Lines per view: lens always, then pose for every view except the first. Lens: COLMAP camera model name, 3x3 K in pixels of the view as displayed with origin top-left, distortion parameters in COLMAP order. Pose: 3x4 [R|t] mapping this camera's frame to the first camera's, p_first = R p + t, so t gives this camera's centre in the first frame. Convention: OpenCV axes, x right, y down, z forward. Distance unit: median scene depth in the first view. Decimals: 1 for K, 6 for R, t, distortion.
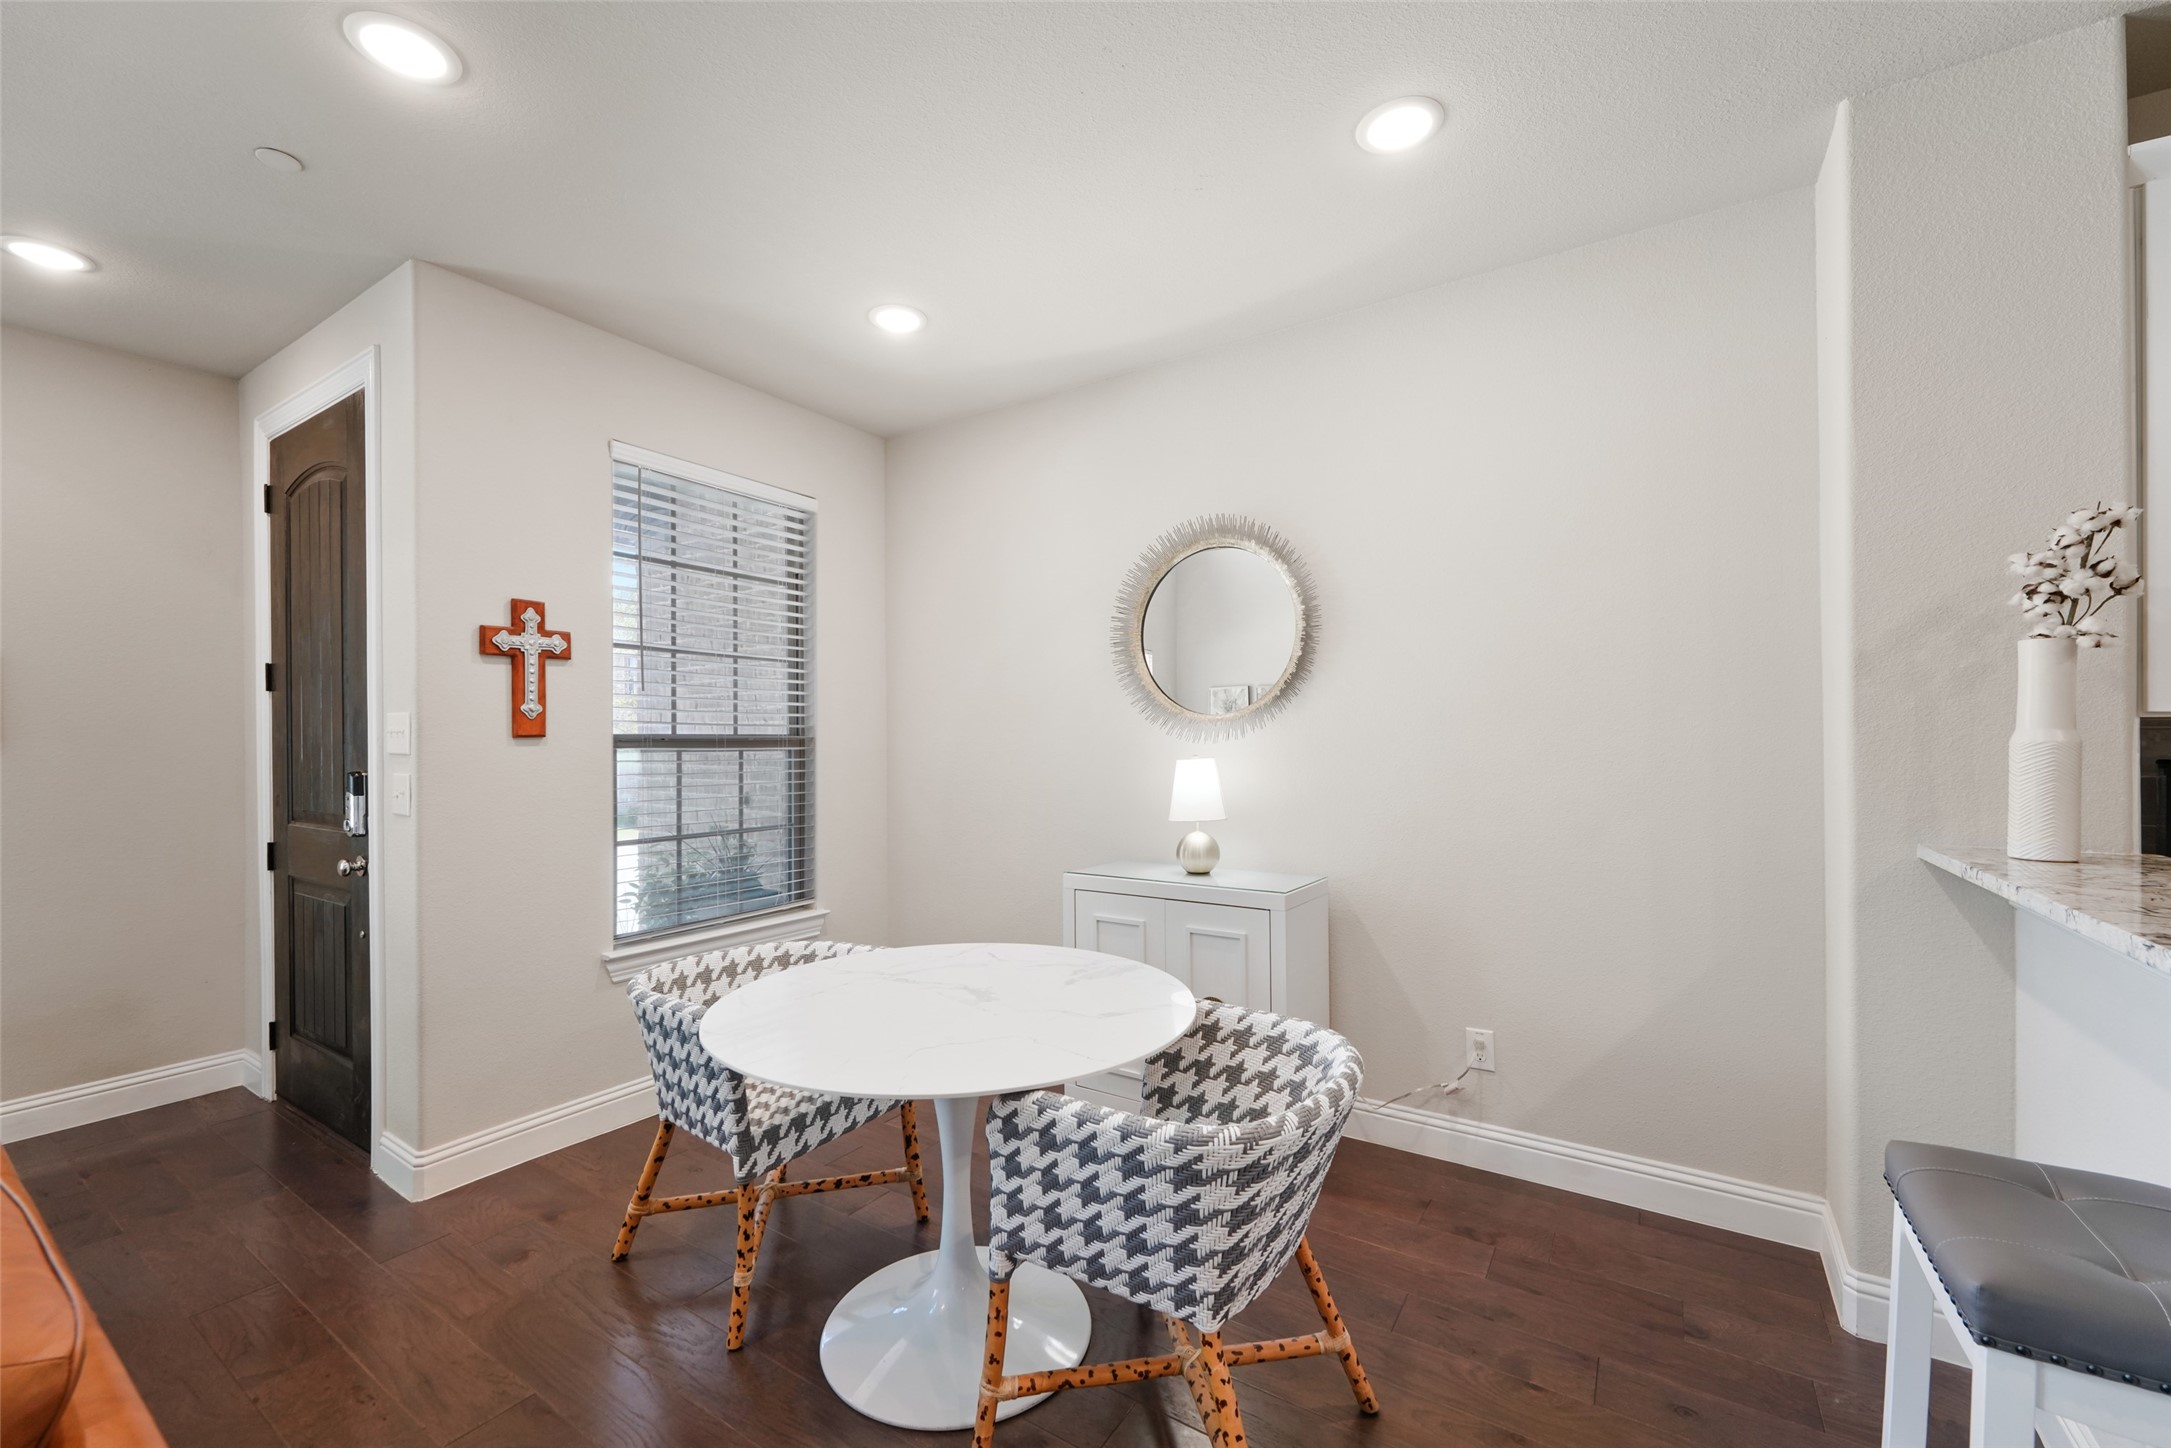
lens RADIAL K [[871.0, 0, 1074.2], [0, 871.0, 731.9], [0, 0, 1]] dist [-0.002110, -0.000191]
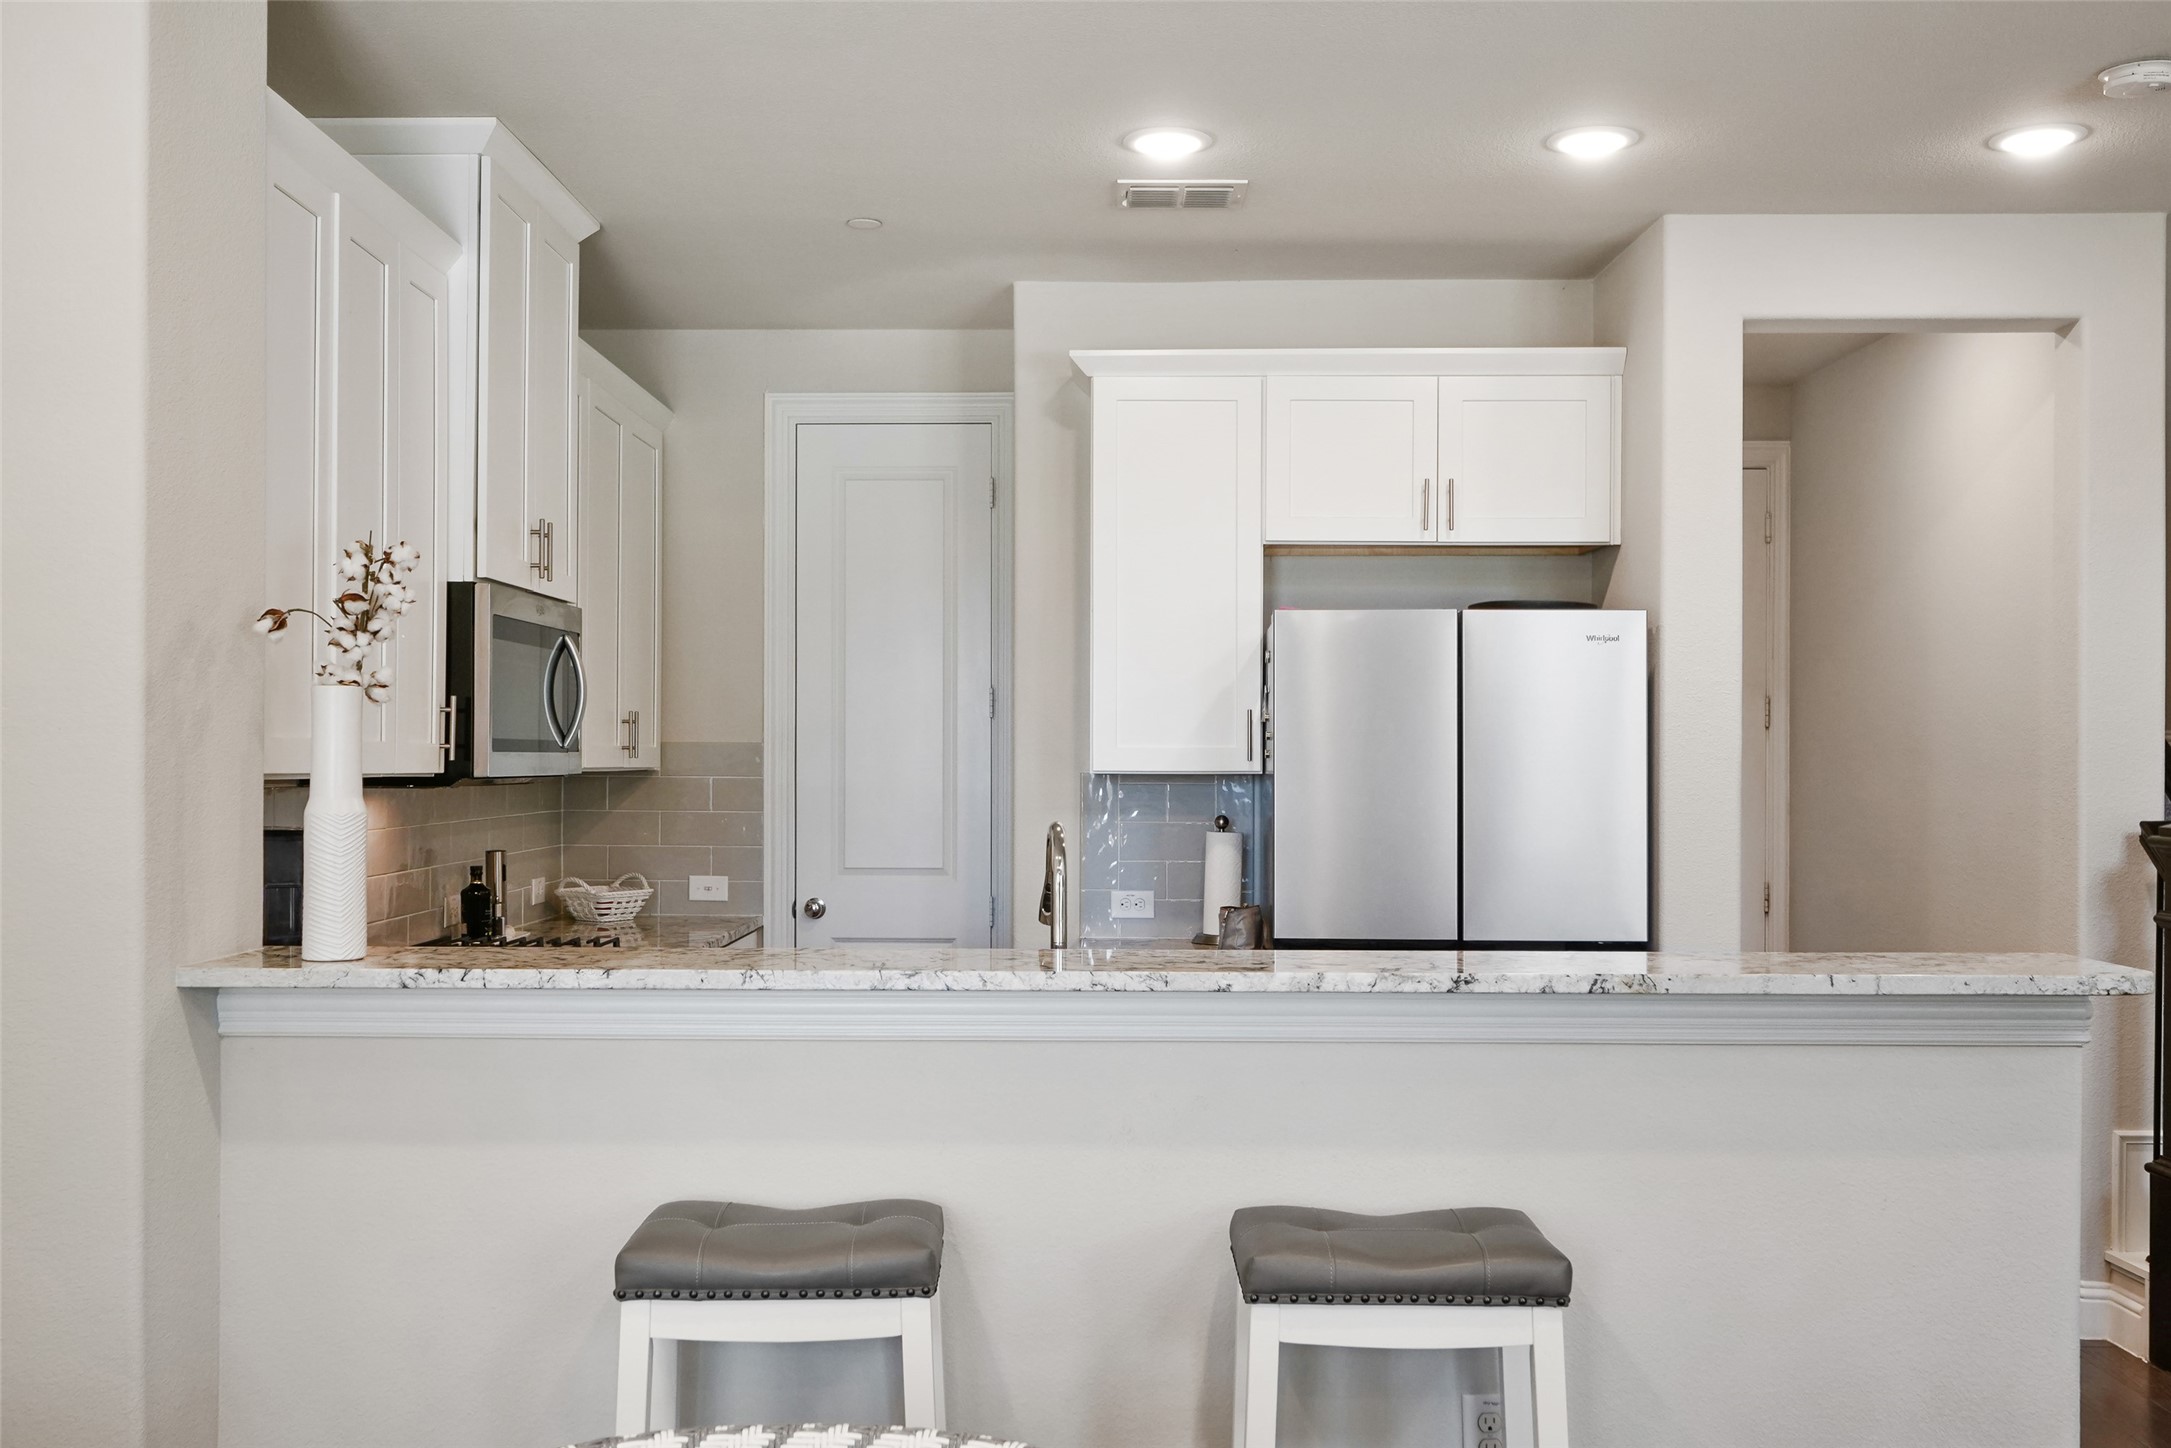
lens RADIAL K [[2047.5, 0, 1057.1], [0, 2047.5, 755.5], [0, 0, 1]] dist [0.003791, 0.013234]
pose [[-0.530084, 0.003379, 0.847939, -0.533810], [-0.005262, 0.999960, -0.007274, -0.020361], [-0.847929, -0.008318, -0.530044, 0.906705]]
